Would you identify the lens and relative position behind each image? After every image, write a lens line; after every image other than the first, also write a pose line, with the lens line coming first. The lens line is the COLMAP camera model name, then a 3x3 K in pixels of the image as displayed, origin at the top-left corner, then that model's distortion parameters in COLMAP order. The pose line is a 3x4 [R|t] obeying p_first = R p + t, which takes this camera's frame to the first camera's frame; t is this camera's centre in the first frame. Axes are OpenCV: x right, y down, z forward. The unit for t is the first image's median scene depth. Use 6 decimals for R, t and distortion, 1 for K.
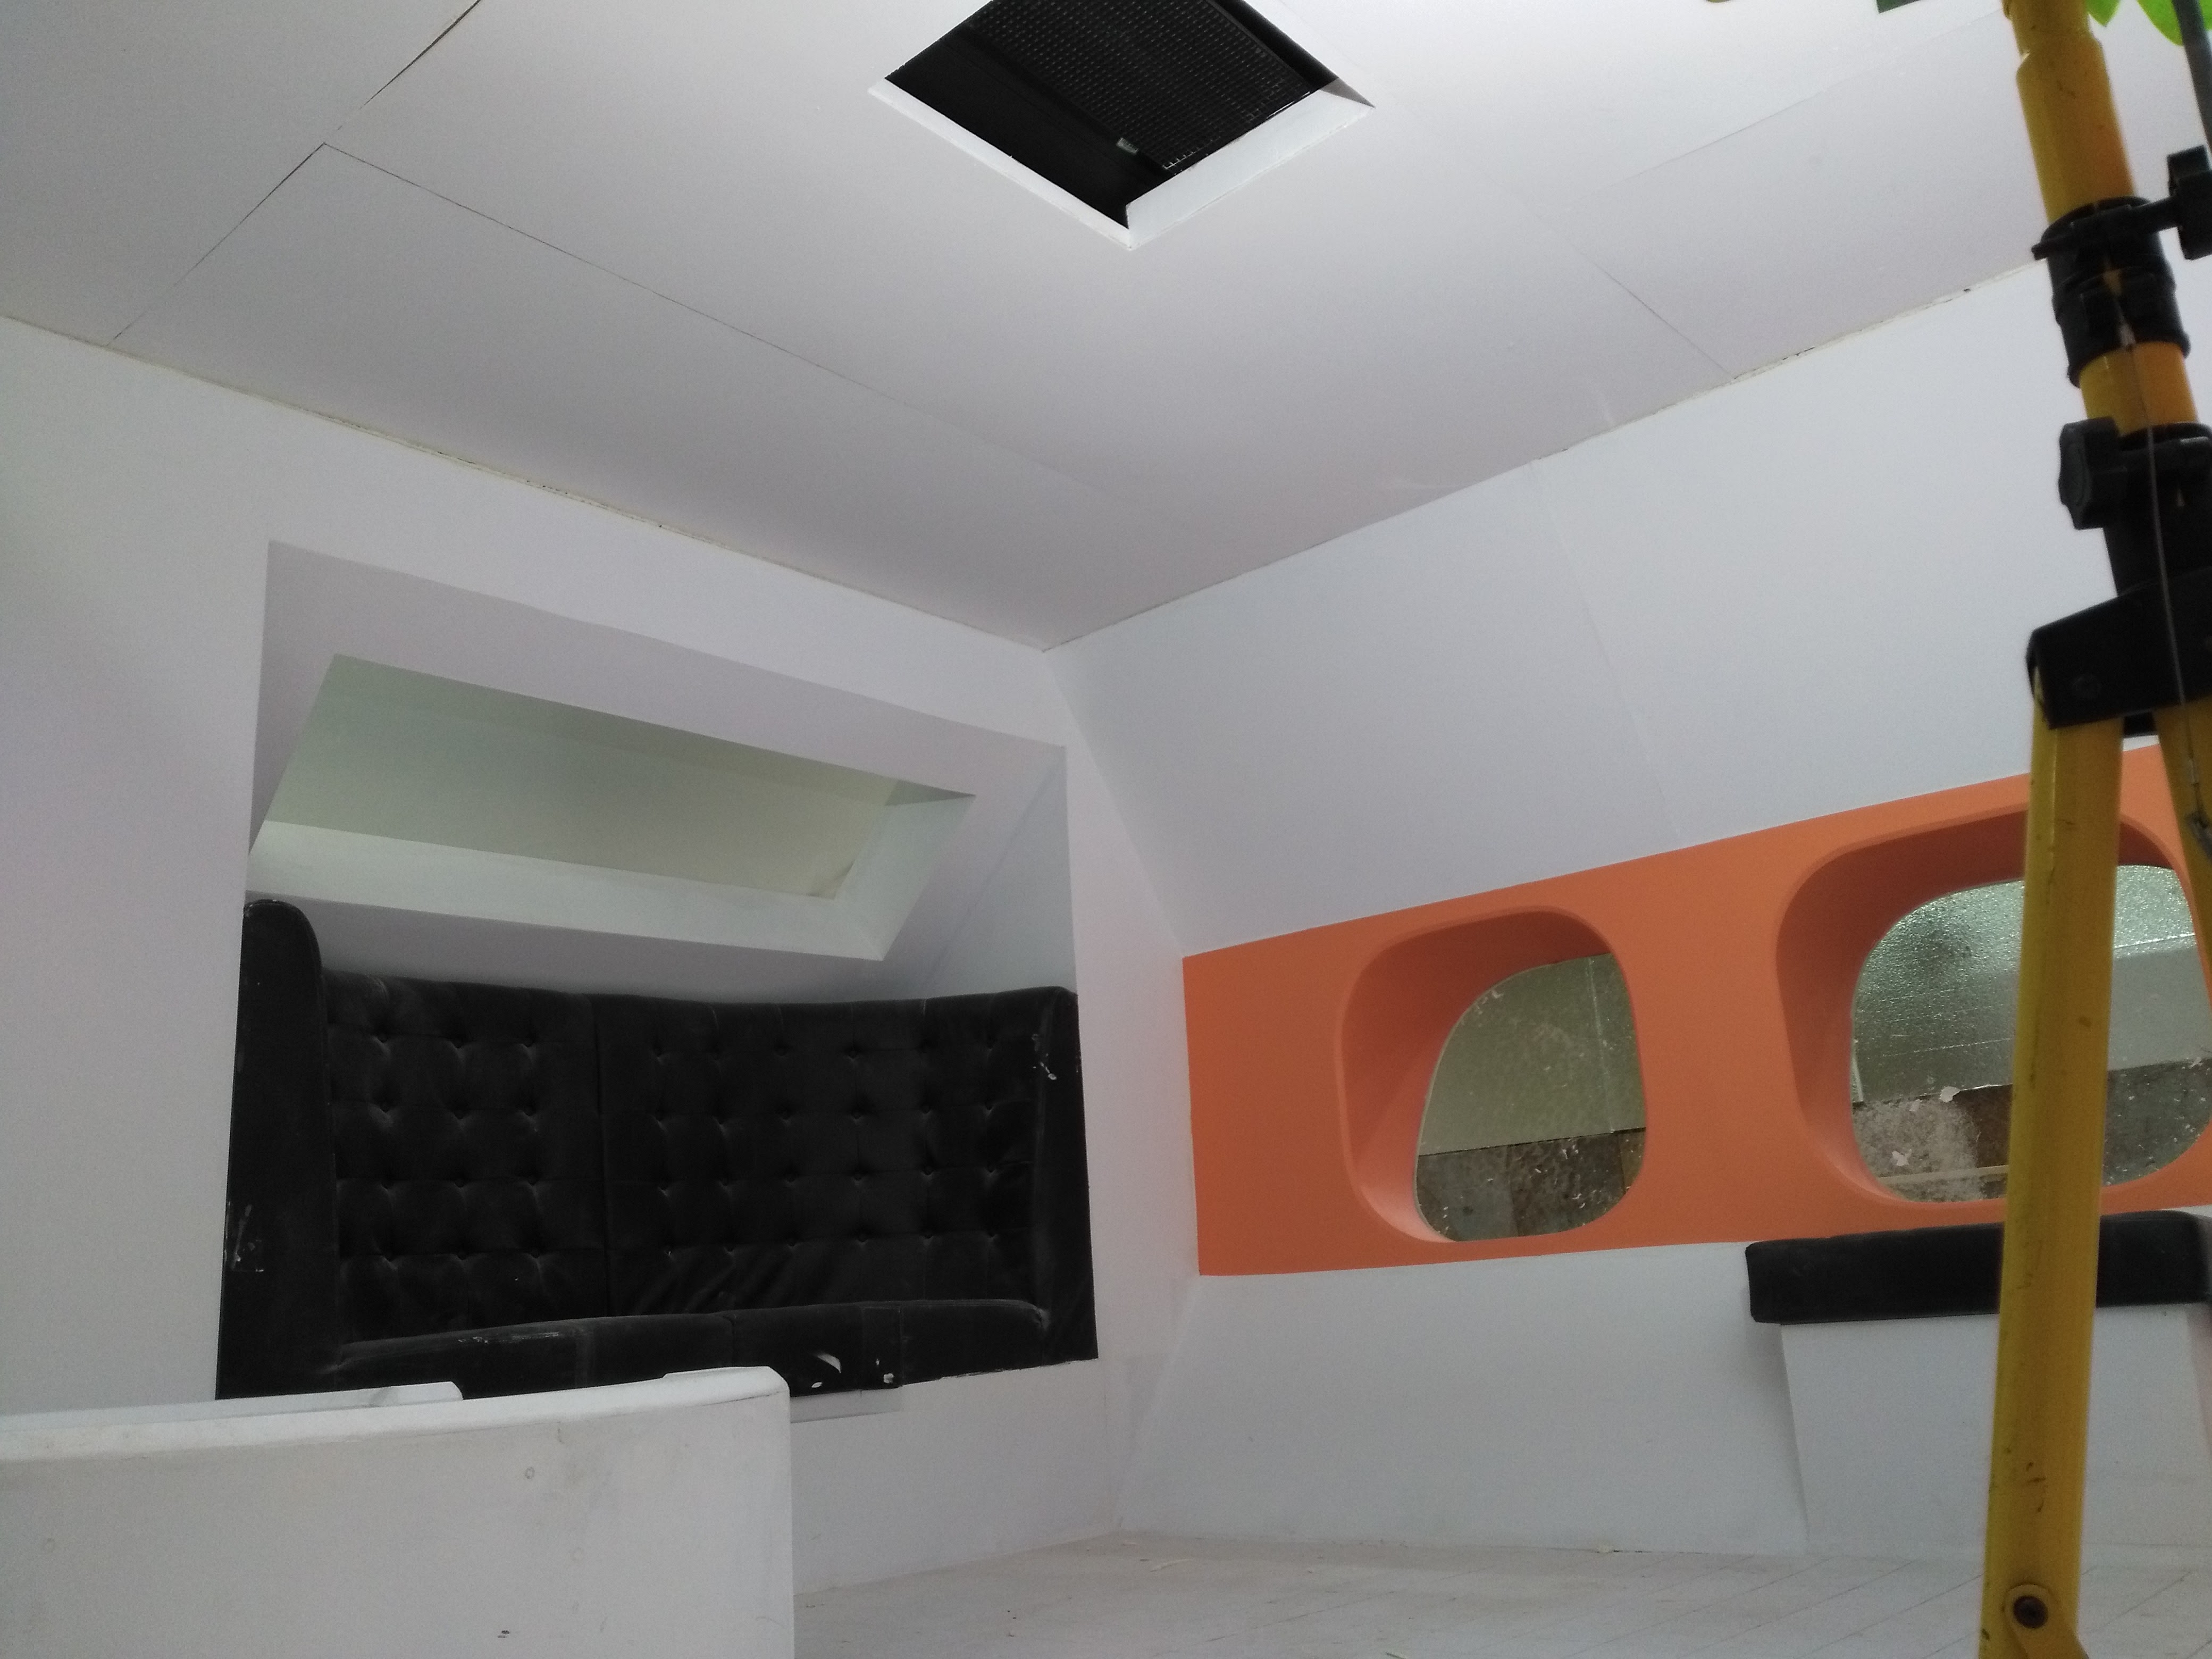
lens RADIAL K [[1807.0, 0, 1100.5], [0, 1807.0, 813.4], [0, 0, 1]] dist [0.128426, -0.261893]
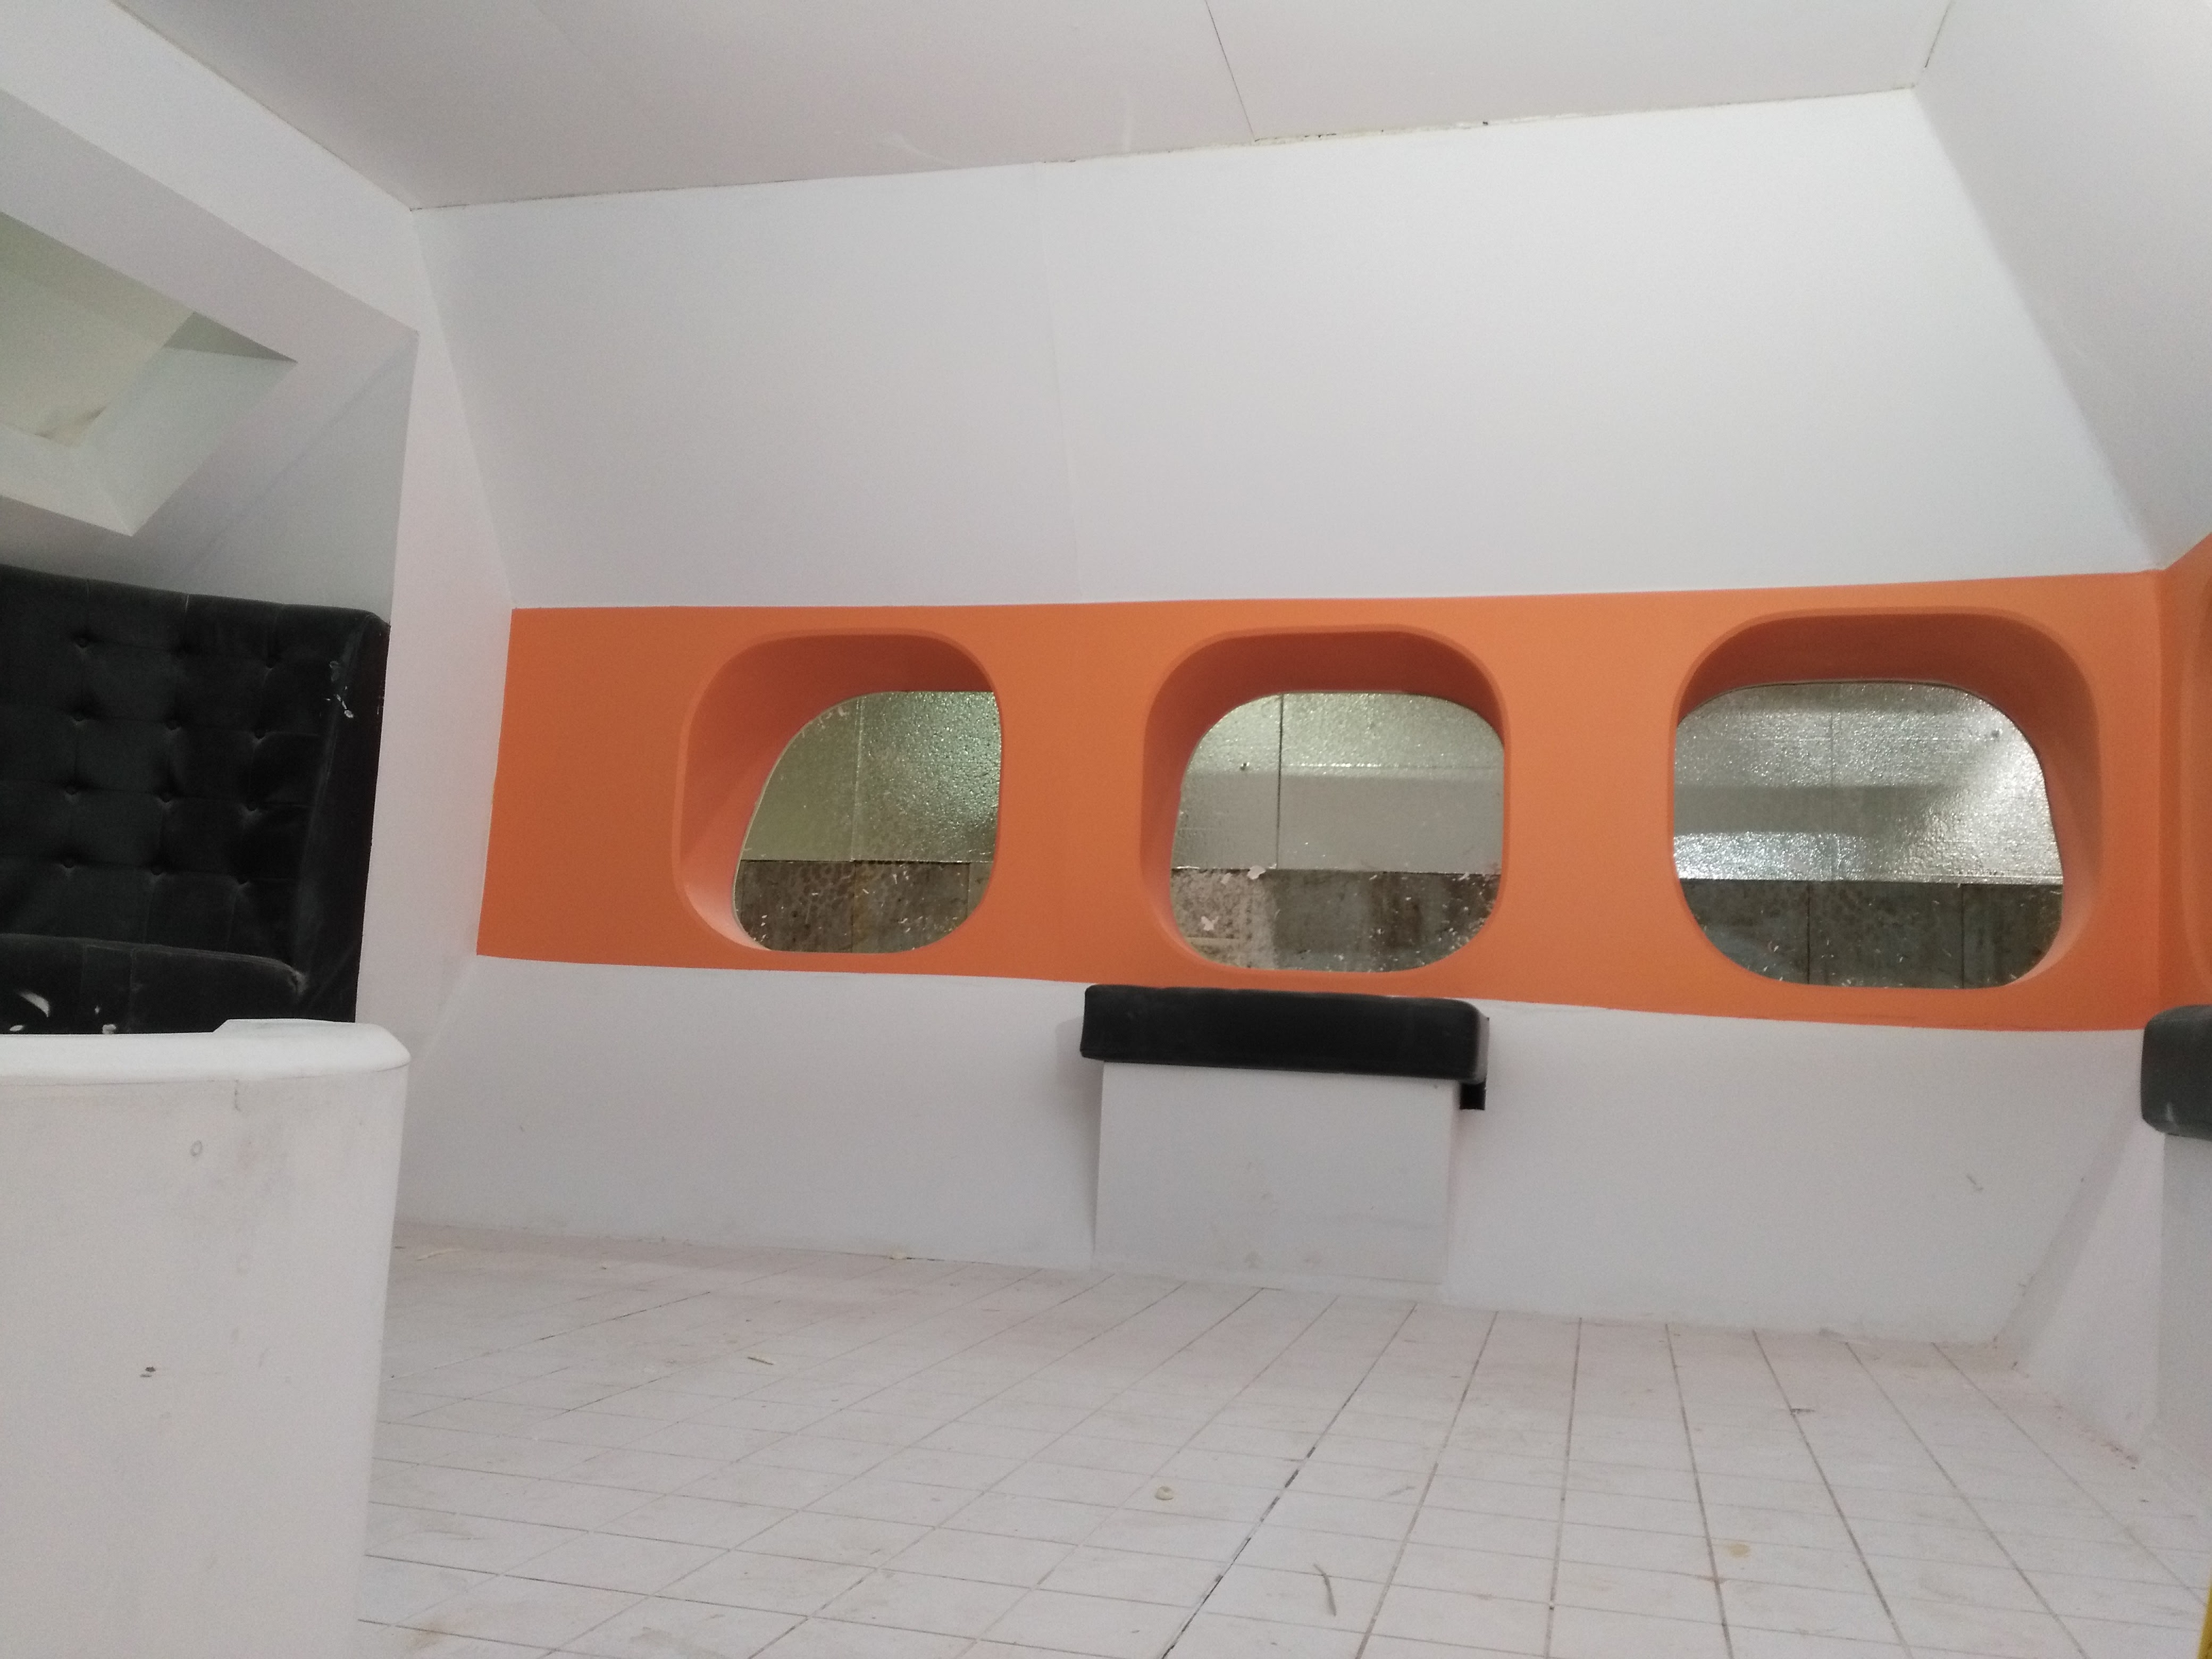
lens RADIAL K [[1793.7, 0, 1106.0], [0, 1793.7, 829.5], [0, 0, 1]] dist [0.127010, -0.261587]
pose [[0.881440, 0.147632, 0.448629, -0.090720], [-0.218305, 0.969682, 0.109816, 0.026482], [-0.418816, -0.194734, 0.886945, 0.080602]]
